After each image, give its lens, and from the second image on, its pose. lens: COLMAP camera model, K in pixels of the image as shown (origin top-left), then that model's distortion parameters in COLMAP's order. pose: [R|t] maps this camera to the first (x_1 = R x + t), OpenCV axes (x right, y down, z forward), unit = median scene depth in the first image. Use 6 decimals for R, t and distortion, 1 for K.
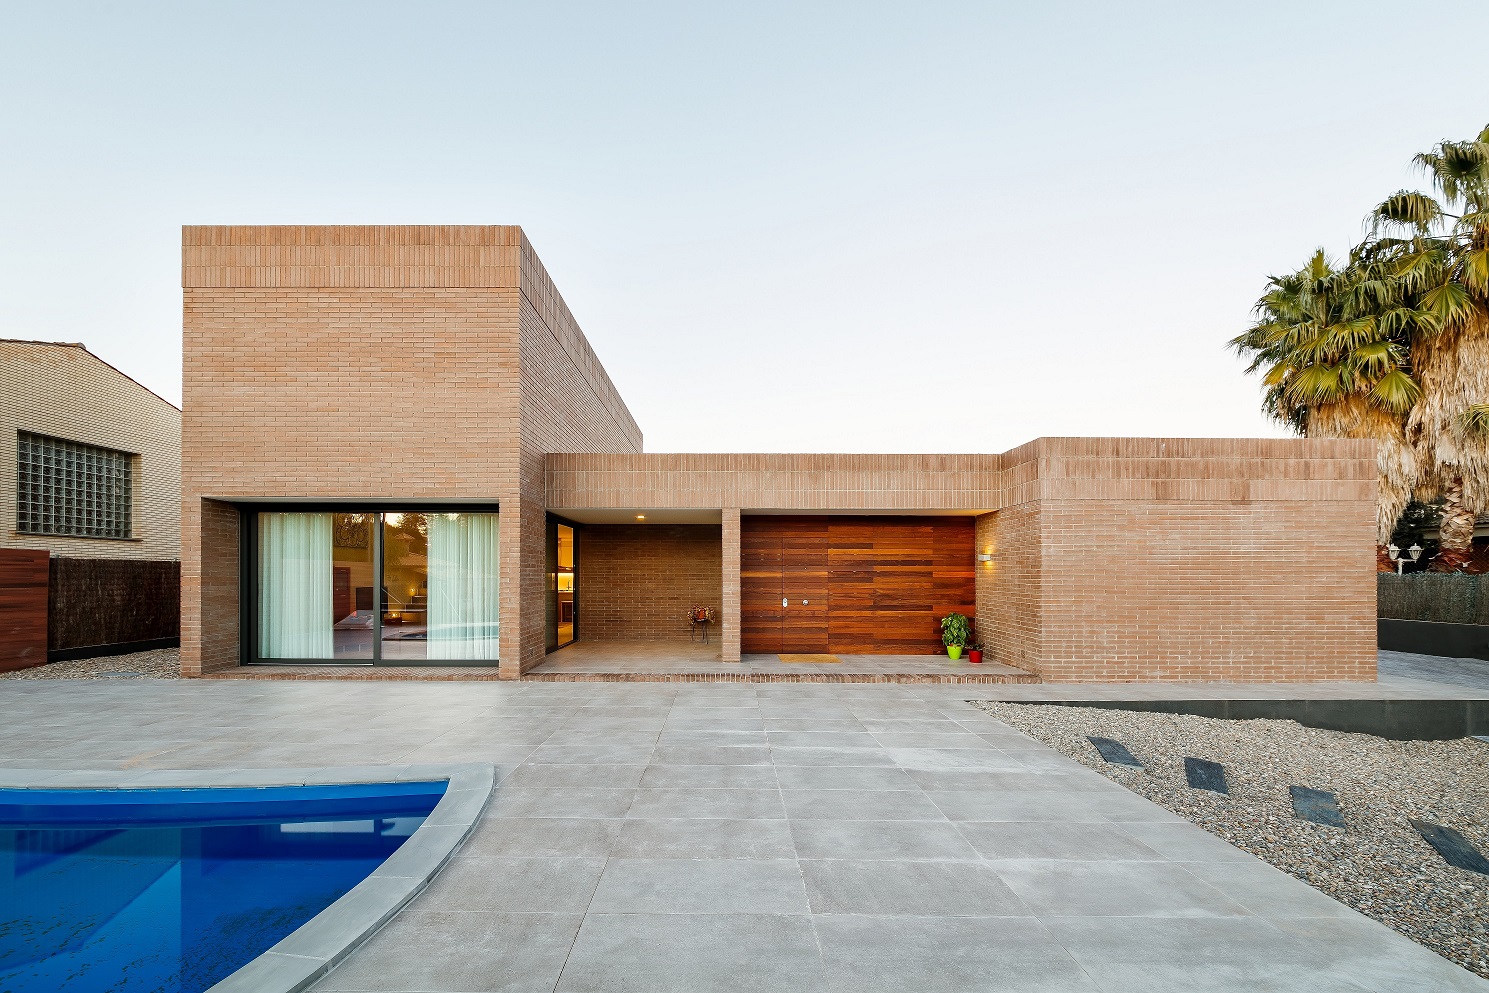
lens RADIAL K [[512.9, 0, 744.5], [0, 512.9, 496.5], [0, 0, 1]] dist [-0.000533, -0.000142]
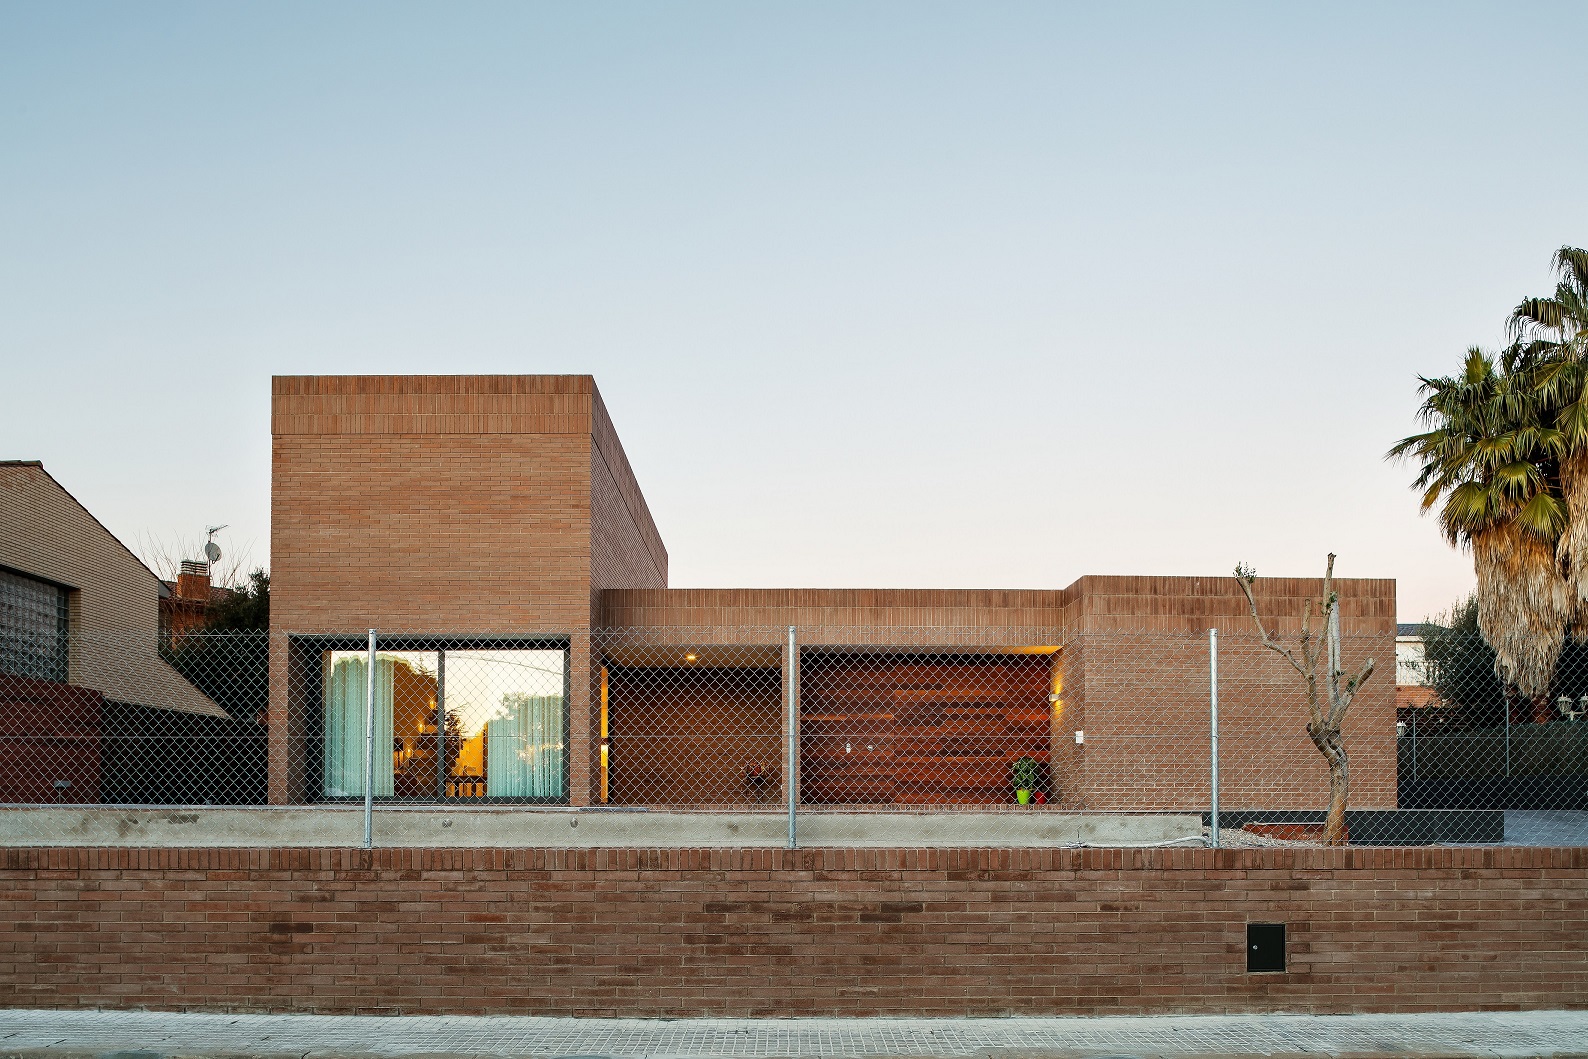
lens RADIAL K [[1022.0, 0, 798.0], [0, 1022.0, 495.9], [0, 0, 1]] dist [0.050581, -0.000831]
pose [[0.999921, -0.002546, -0.012308, 0.012575], [0.000673, 0.988712, -0.149827, 0.036383], [0.012550, 0.149807, 0.988636, -1.049844]]
